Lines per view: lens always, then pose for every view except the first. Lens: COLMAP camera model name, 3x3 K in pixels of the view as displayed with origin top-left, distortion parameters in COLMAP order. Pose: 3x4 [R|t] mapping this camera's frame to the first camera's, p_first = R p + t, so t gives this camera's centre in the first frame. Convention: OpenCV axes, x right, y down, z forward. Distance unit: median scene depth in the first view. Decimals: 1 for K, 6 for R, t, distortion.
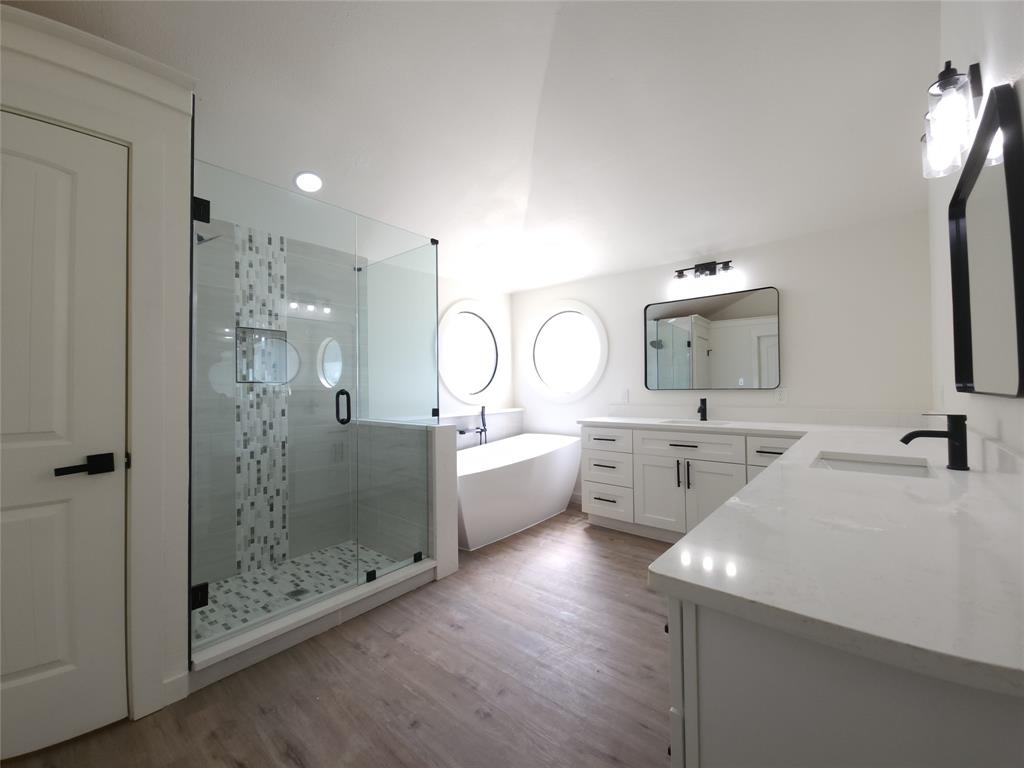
lens RADIAL K [[413.6, 0, 515.2], [0, 413.6, 381.5], [0, 0, 1]] dist [0.016815, -0.010841]
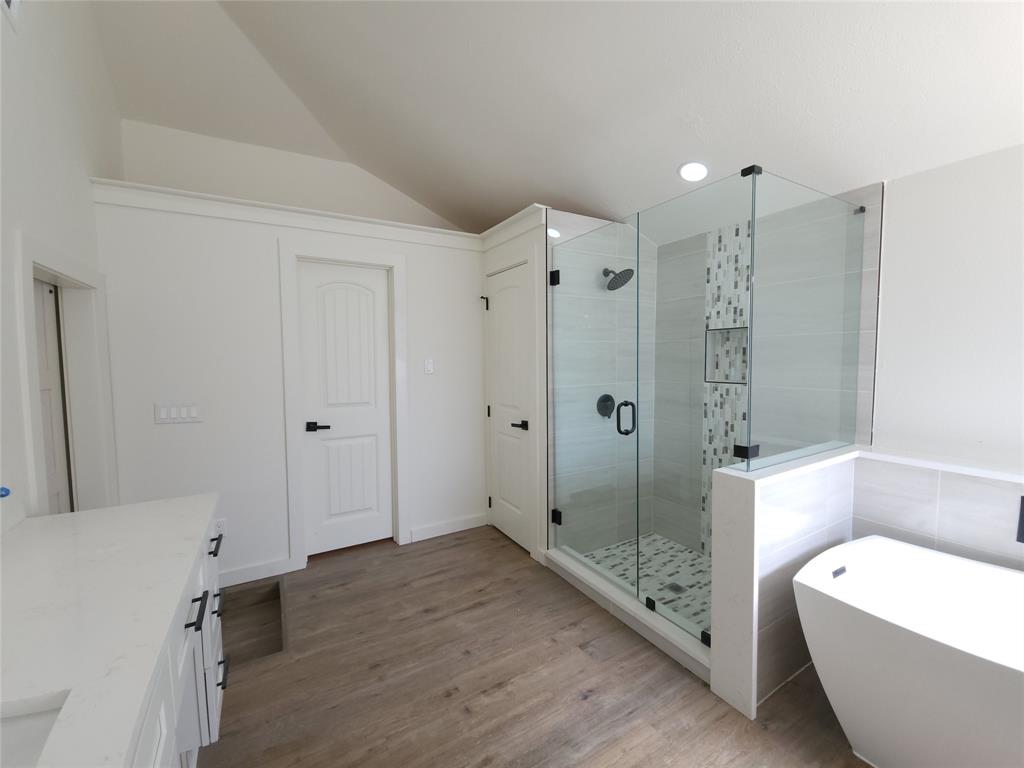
lens RADIAL K [[413.6, 0, 511.3], [0, 413.6, 382.4], [0, 0, 1]] dist [0.016815, -0.010841]
pose [[-0.339175, 0.072566, -0.937920, 0.502353], [0.032802, 0.997326, 0.065300, -0.081366], [0.940151, -0.008617, -0.340649, 0.869299]]
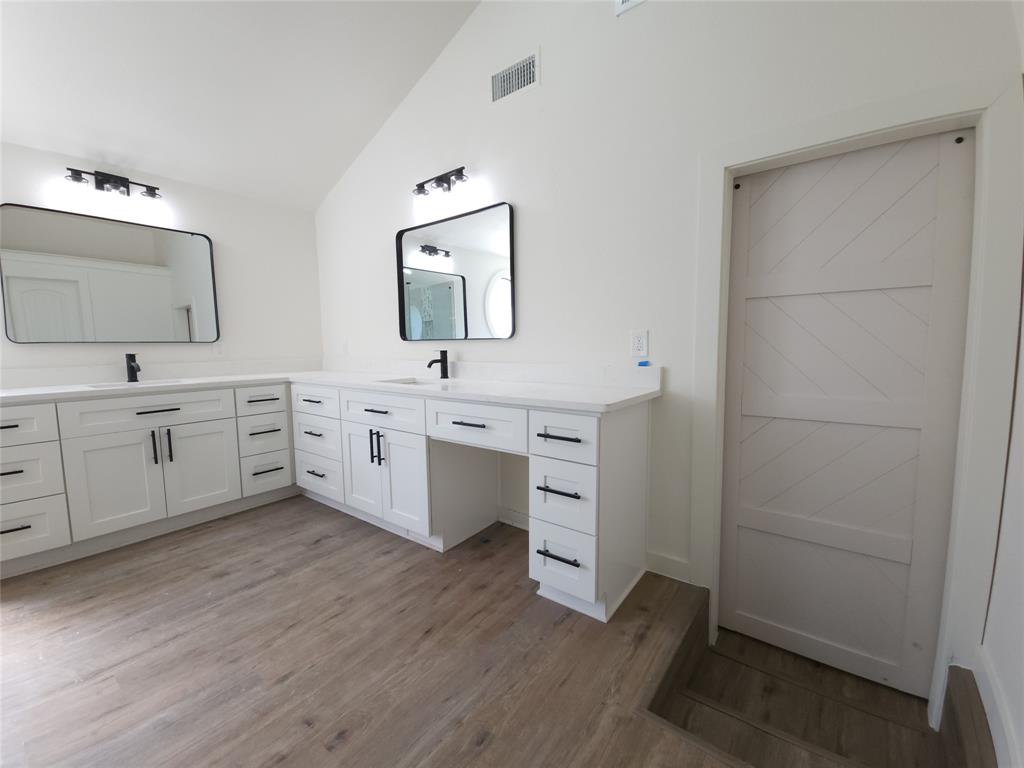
lens RADIAL K [[413.6, 0, 510.9], [0, 413.6, 381.7], [0, 0, 1]] dist [0.016815, -0.010841]
pose [[-0.046153, -0.076282, 0.996018, -0.452728], [-0.002189, 0.997085, 0.076262, 0.039182], [-0.998932, 0.001340, -0.046186, 0.394317]]
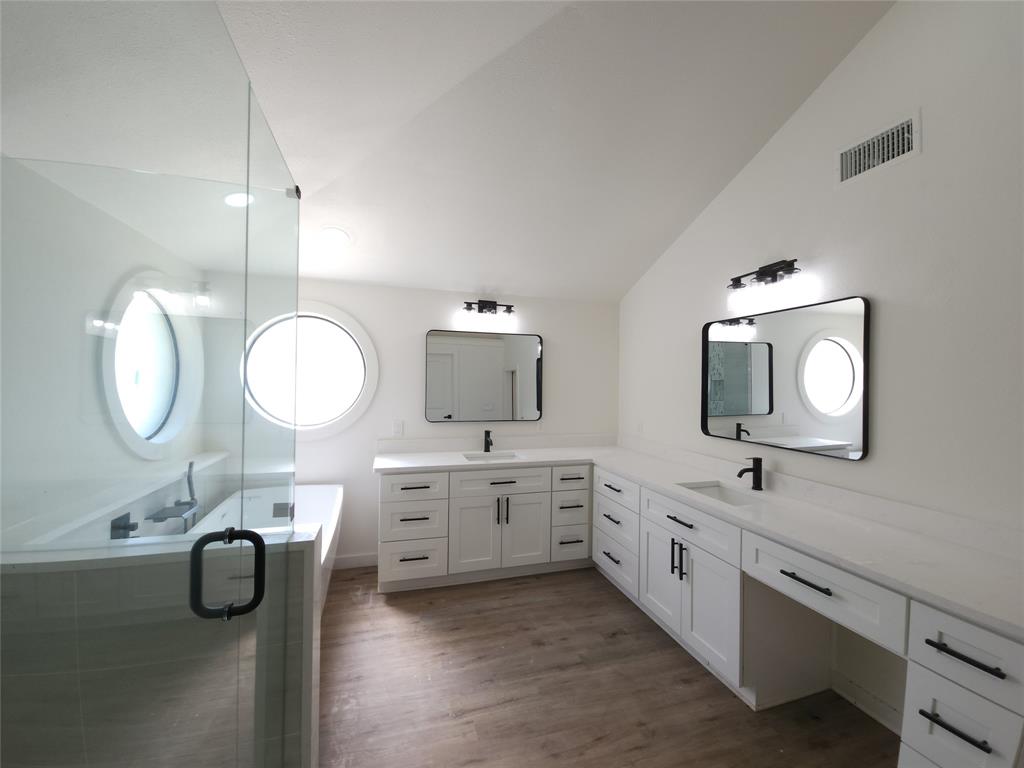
lens RADIAL K [[413.6, 0, 512.9], [0, 413.6, 383.7], [0, 0, 1]] dist [0.016815, -0.010841]
pose [[0.552214, 0.018687, 0.833493, -0.476338], [-0.033684, 0.999433, -0.000091, -0.098438], [-0.833022, -0.028025, 0.552530, 0.458871]]
